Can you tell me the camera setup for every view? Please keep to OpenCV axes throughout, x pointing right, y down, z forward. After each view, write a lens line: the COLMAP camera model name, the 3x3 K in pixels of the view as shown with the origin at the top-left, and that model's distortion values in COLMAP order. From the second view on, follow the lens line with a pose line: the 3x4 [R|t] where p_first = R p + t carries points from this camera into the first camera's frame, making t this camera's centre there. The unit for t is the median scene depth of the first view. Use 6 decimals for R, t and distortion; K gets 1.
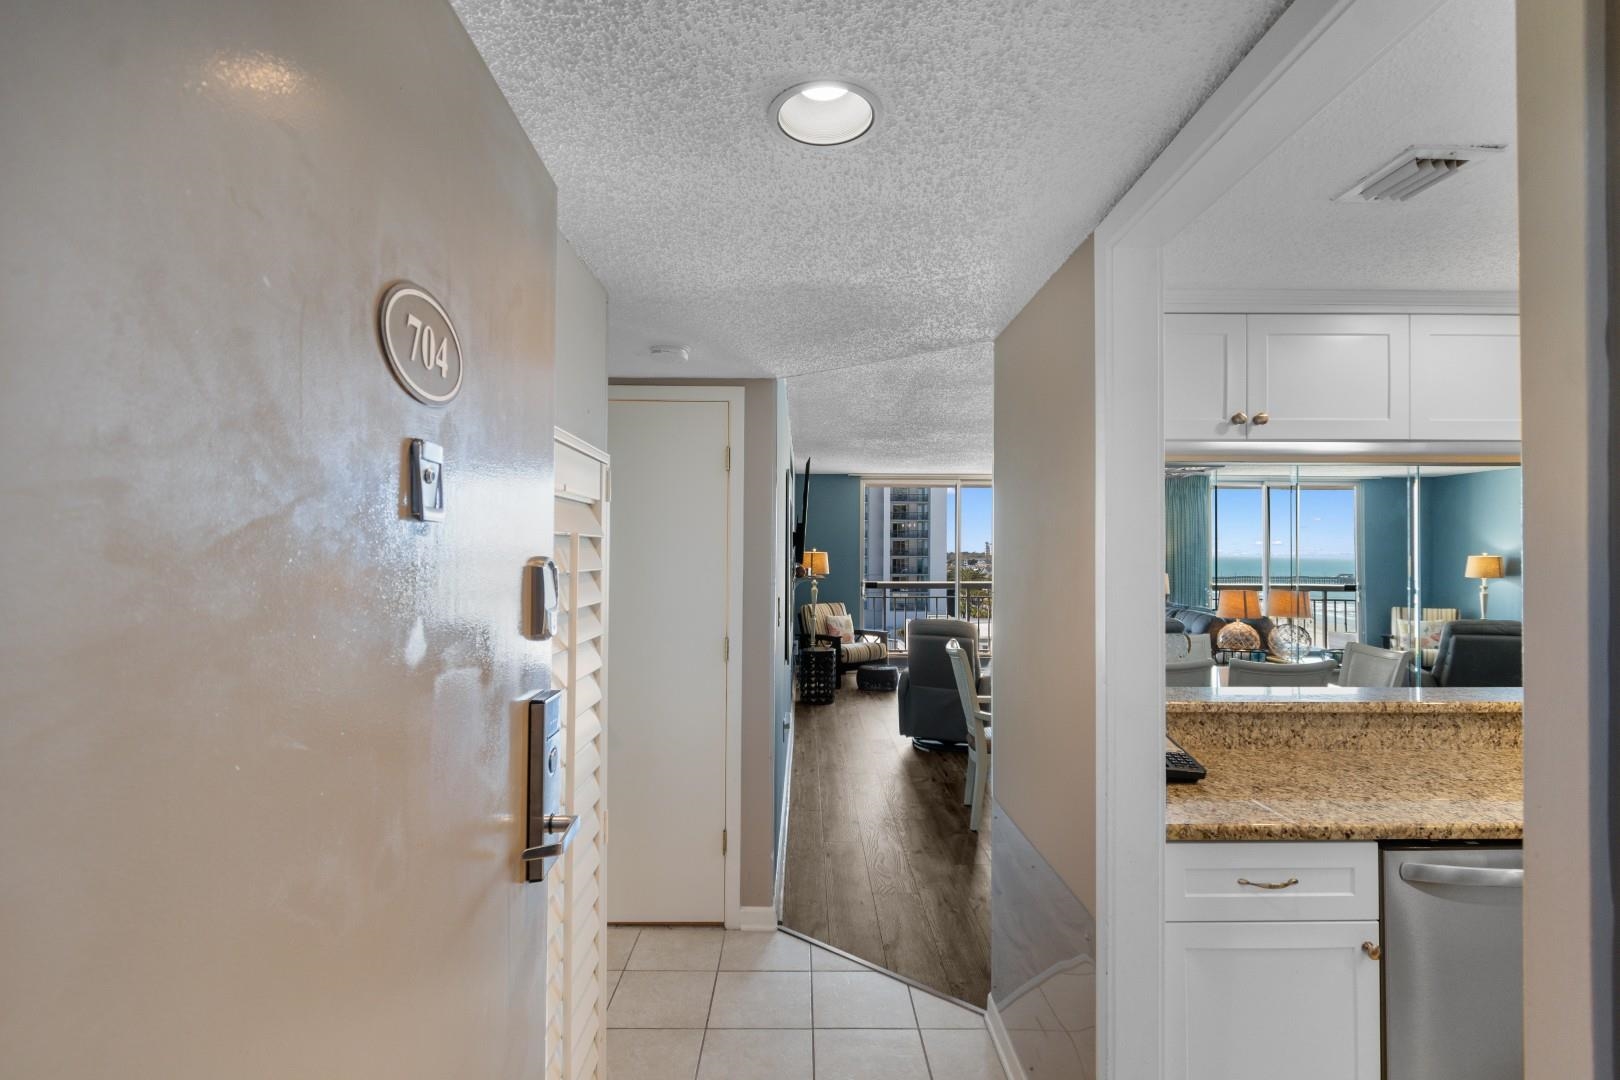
lens RADIAL K [[759.0, 0, 807.9], [0, 759.0, 545.2], [0, 0, 1]] dist [0.009642, -0.010129]
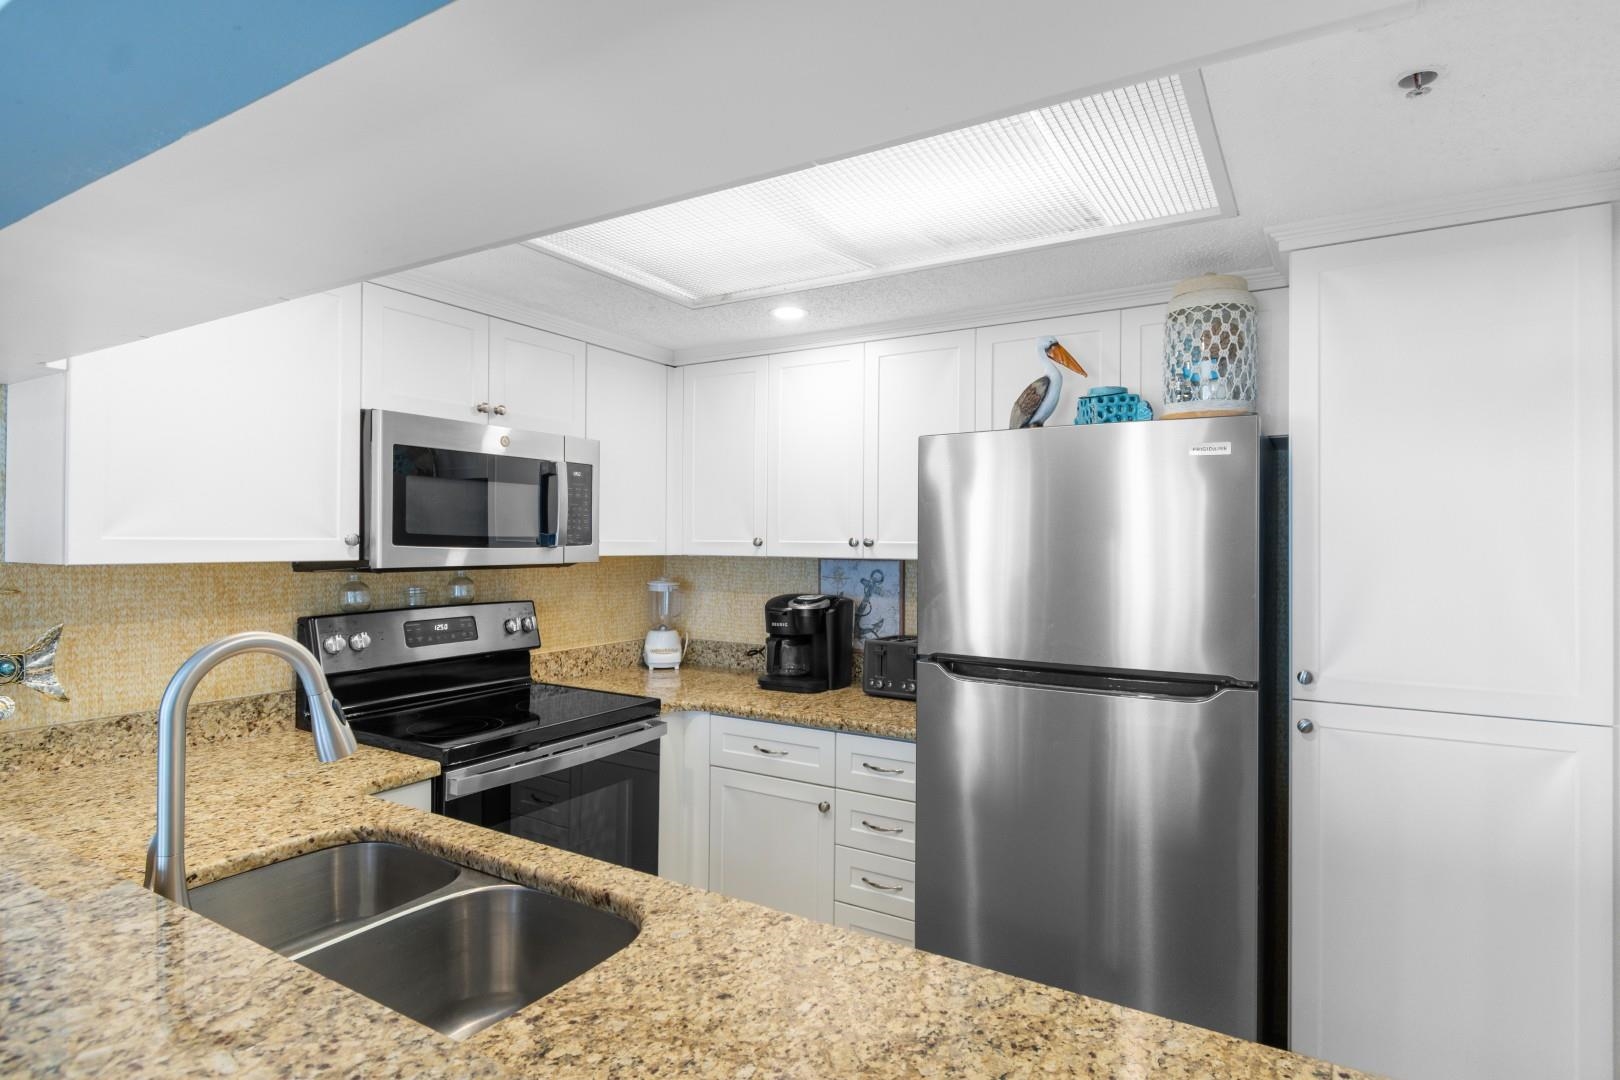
lens RADIAL K [[844.7, 0, 816.1], [0, 844.7, 536.9], [0, 0, 1]] dist [0.001622, -0.000427]
pose [[-0.855083, -0.007027, 0.518443, 0.195656], [-0.016569, 0.999768, -0.013776, 0.009286], [-0.518226, -0.020370, -0.855001, 0.428668]]
